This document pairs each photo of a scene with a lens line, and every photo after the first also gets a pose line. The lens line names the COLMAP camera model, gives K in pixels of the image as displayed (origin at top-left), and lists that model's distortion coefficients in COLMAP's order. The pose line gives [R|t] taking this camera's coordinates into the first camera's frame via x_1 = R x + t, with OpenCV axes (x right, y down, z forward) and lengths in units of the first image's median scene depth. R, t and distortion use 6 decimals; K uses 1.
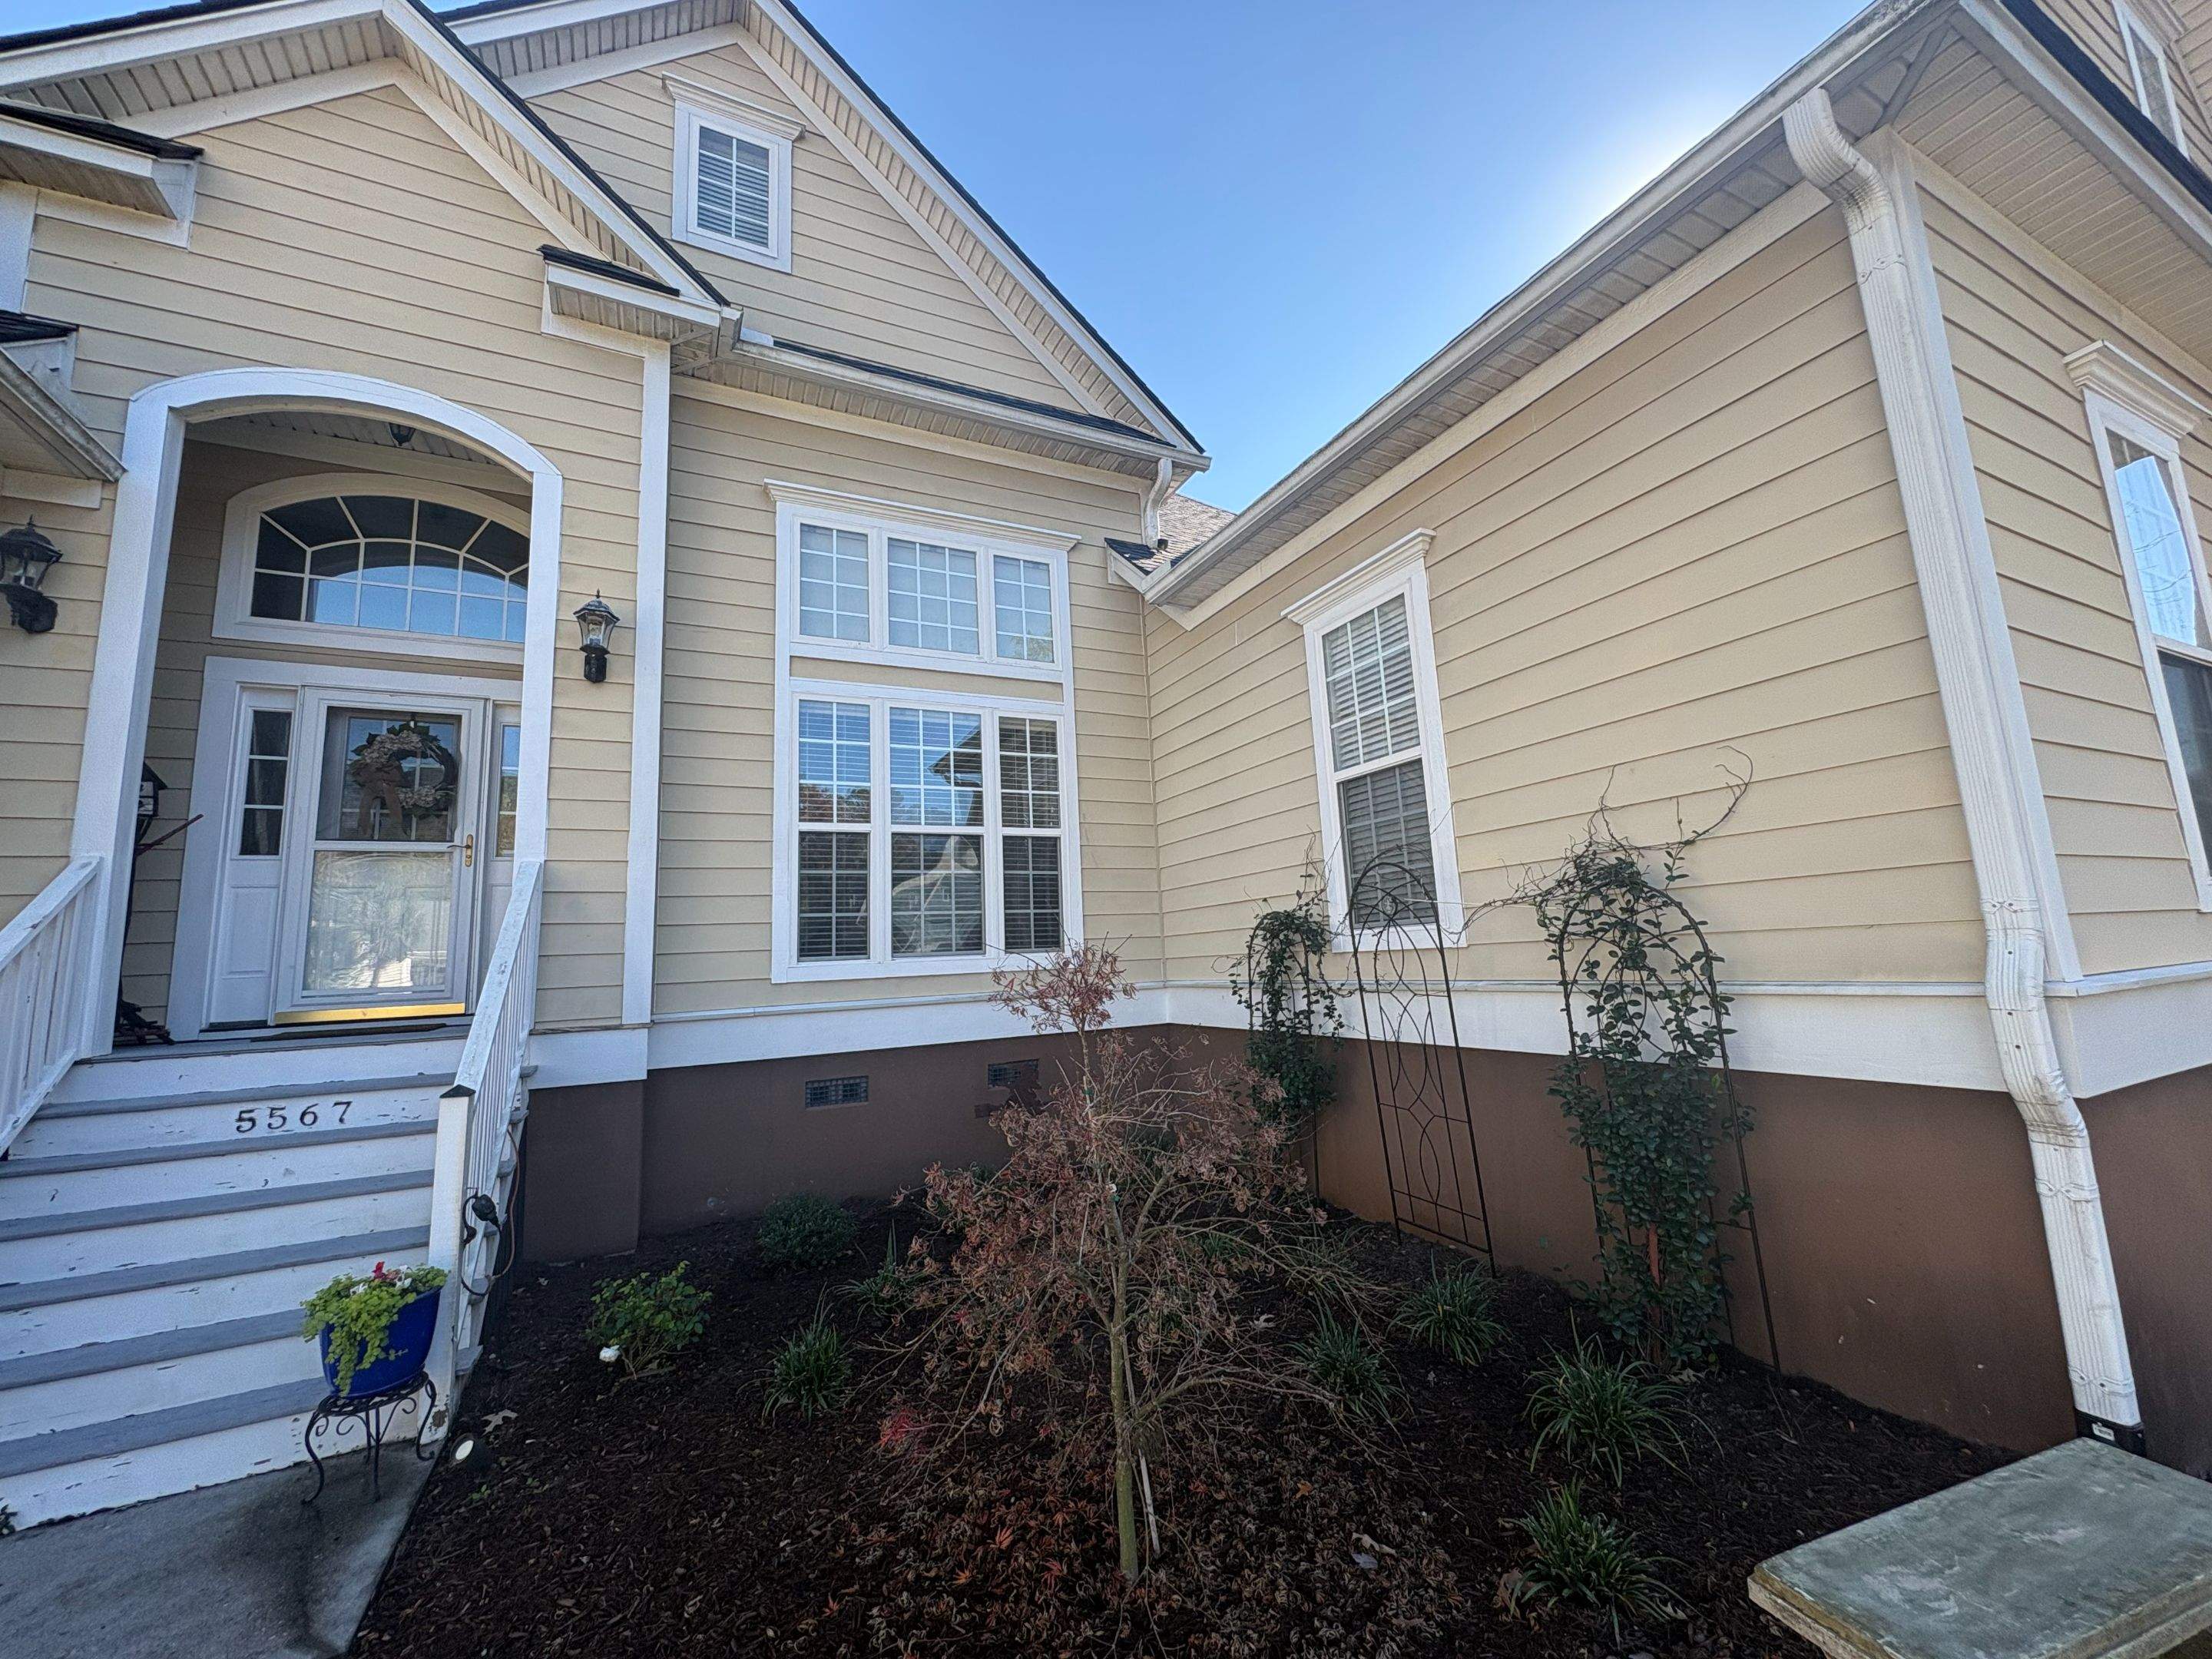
lens RADIAL K [[882.3, 0, 1107.8], [0, 882.3, 831.4], [0, 0, 1]] dist [-0.001048, 0.000456]
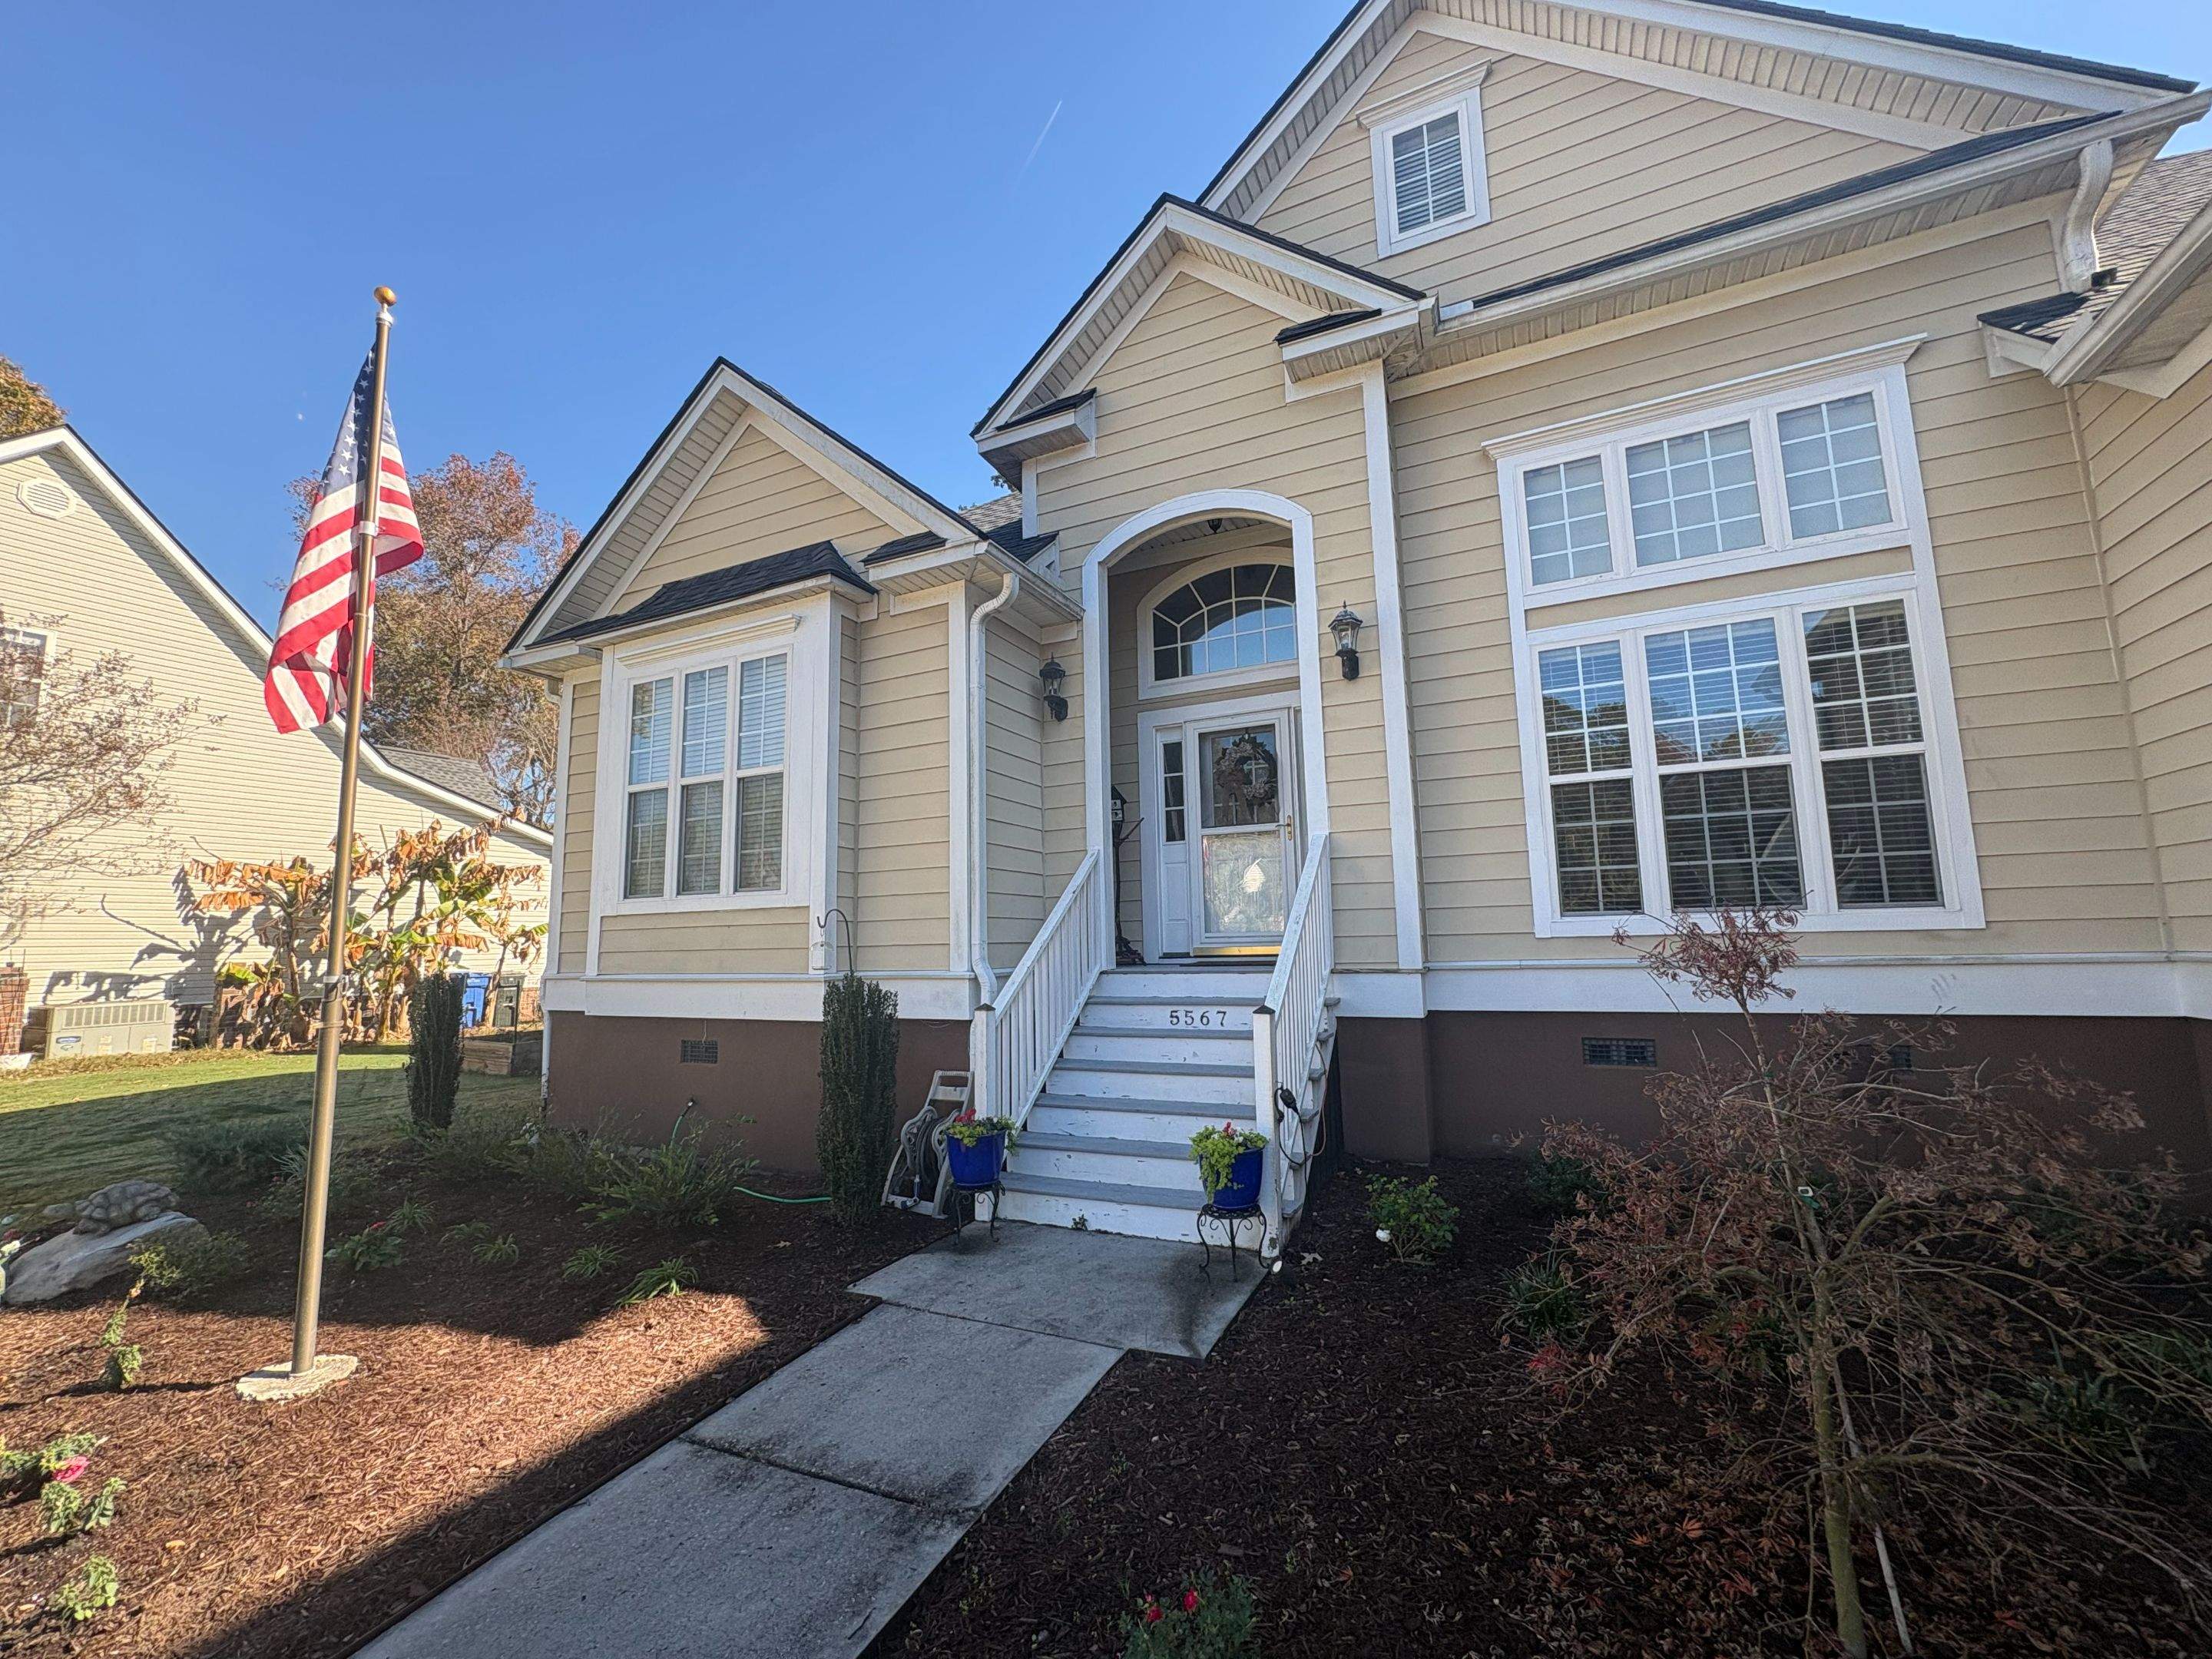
lens RADIAL K [[882.3, 0, 1106.7], [0, 882.3, 831.5], [0, 0, 1]] dist [-0.001048, 0.000456]
pose [[0.616860, -0.065348, -0.784356, 0.126946], [0.108183, 0.994128, 0.002255, -0.005025], [0.779603, -0.086245, 0.620307, -0.005154]]
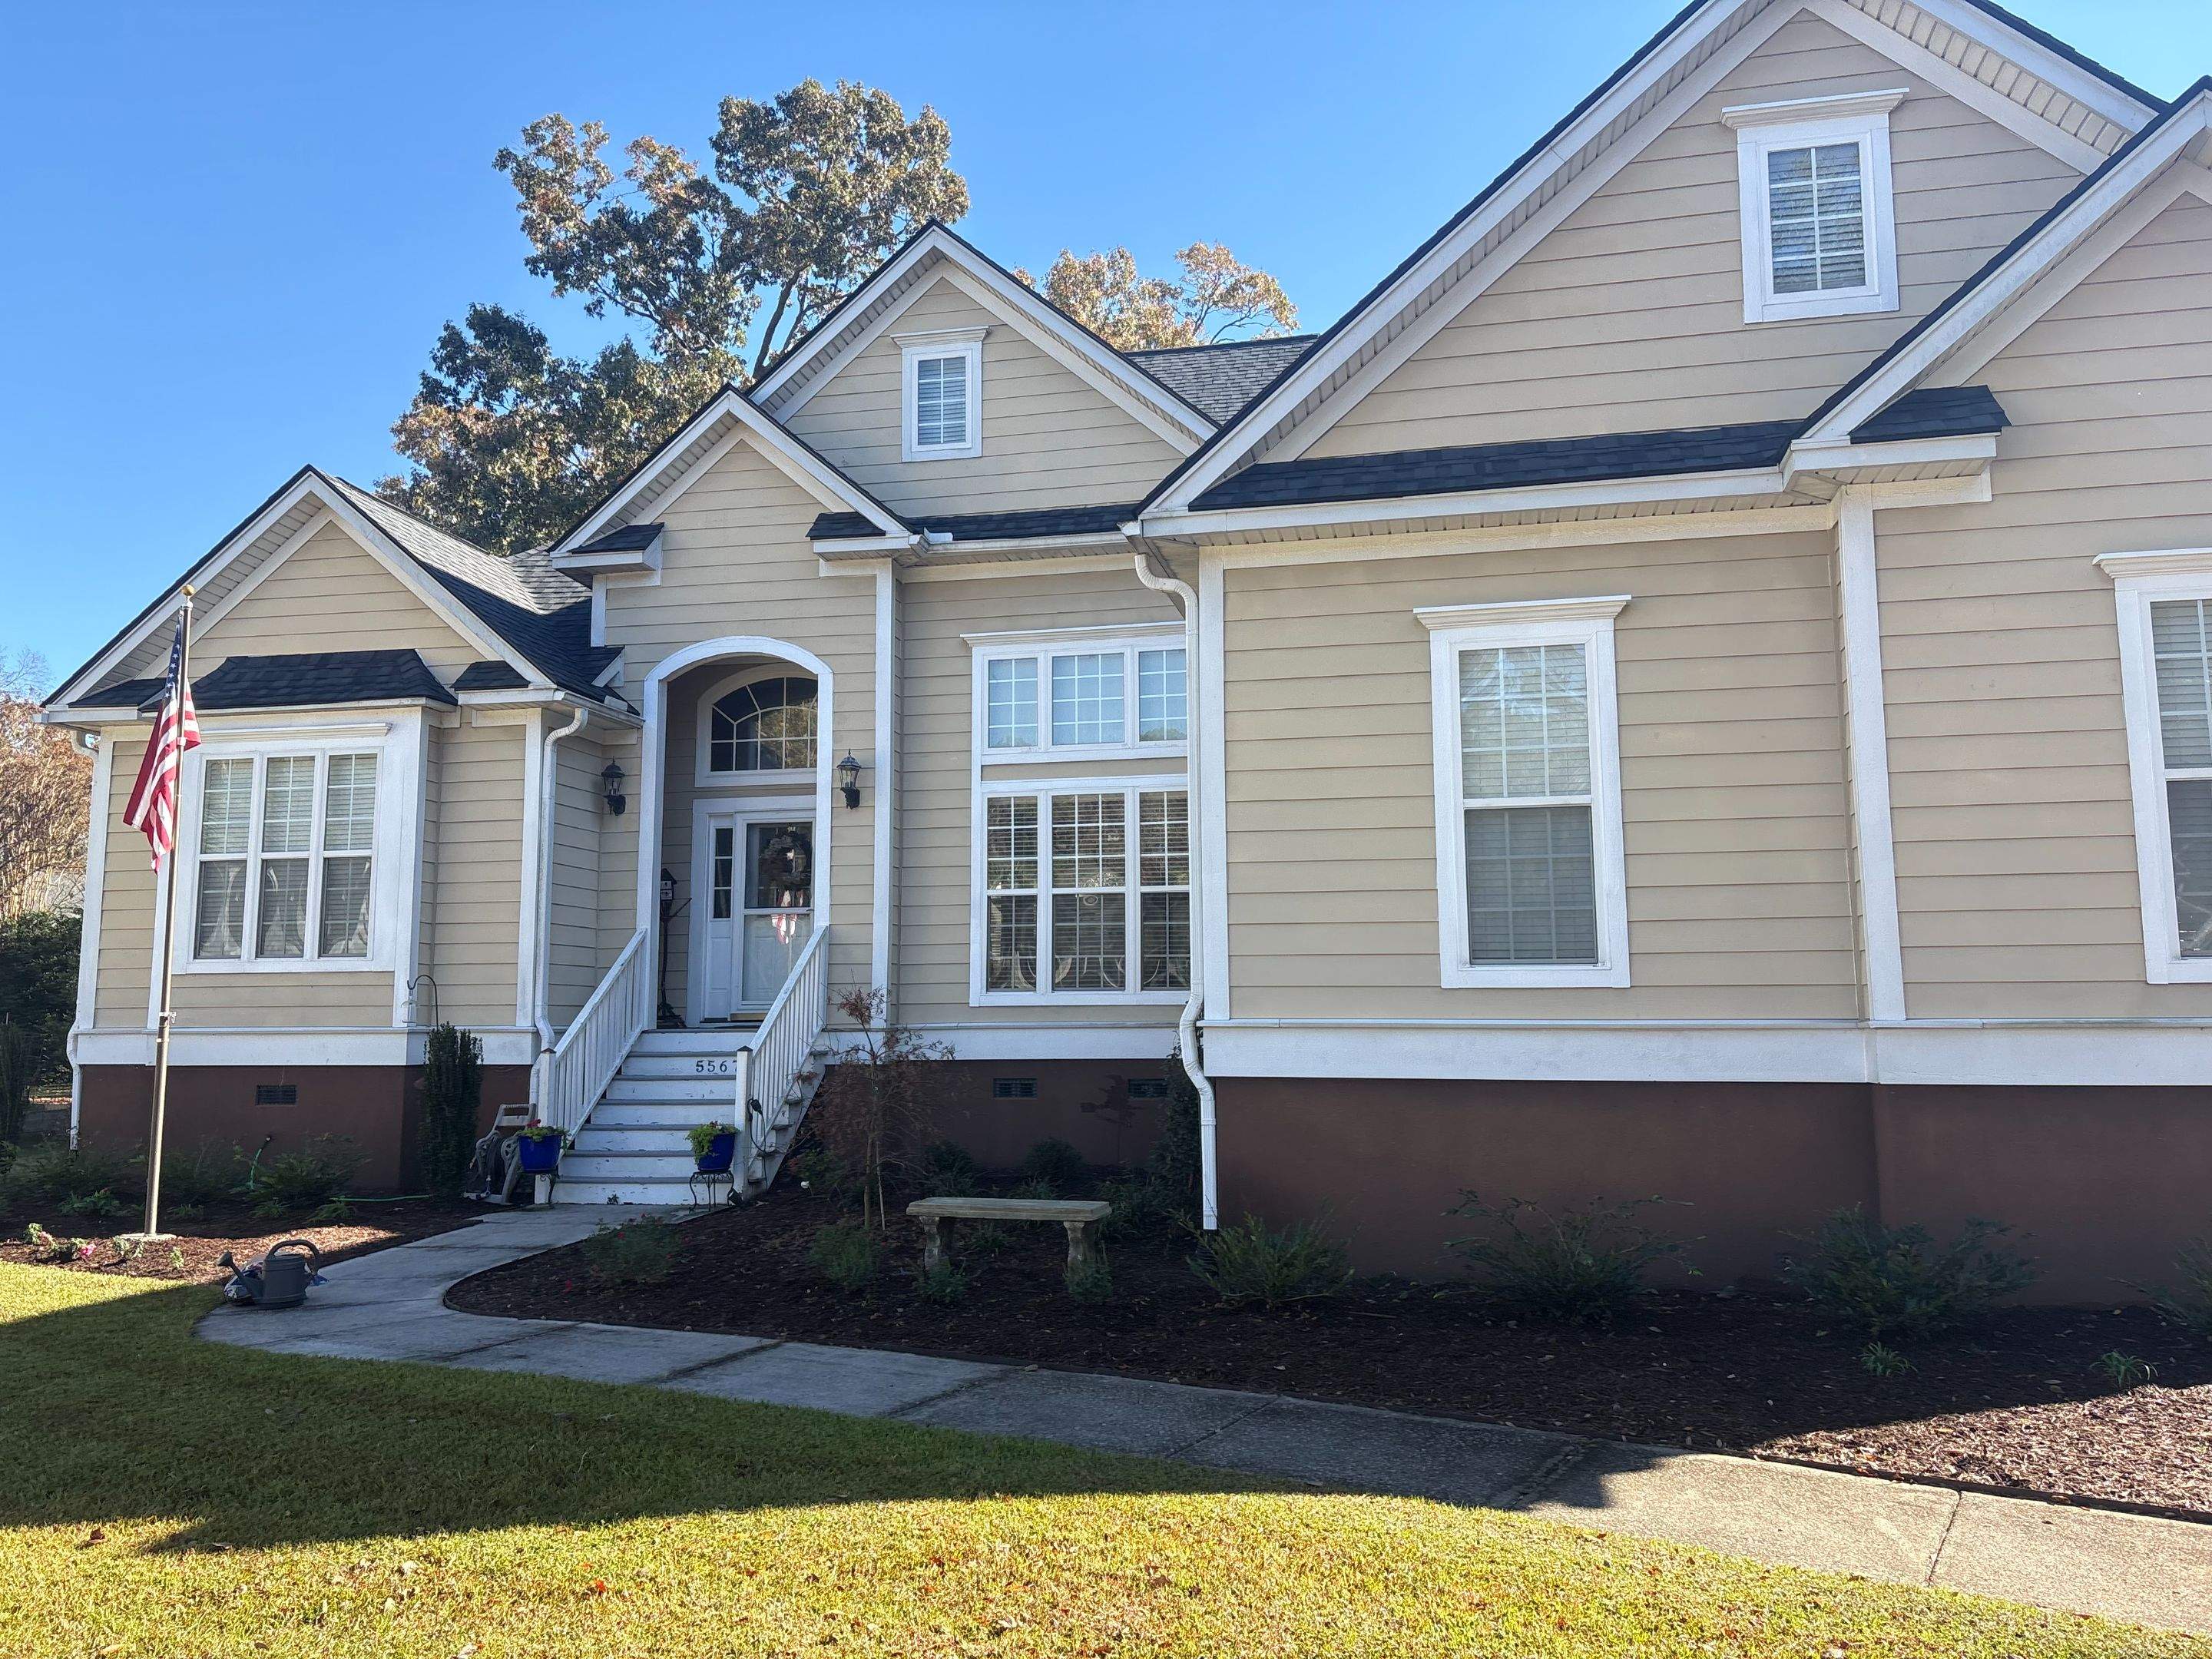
lens RADIAL K [[1666.8, 0, 1107.3], [0, 1666.8, 819.5], [0, 0, 1]] dist [0.044784, -0.036308]
pose [[0.782413, -0.033047, -0.621883, 1.551011], [0.059080, 0.998026, 0.021296, -0.180771], [0.619952, -0.053403, 0.782821, -0.988424]]
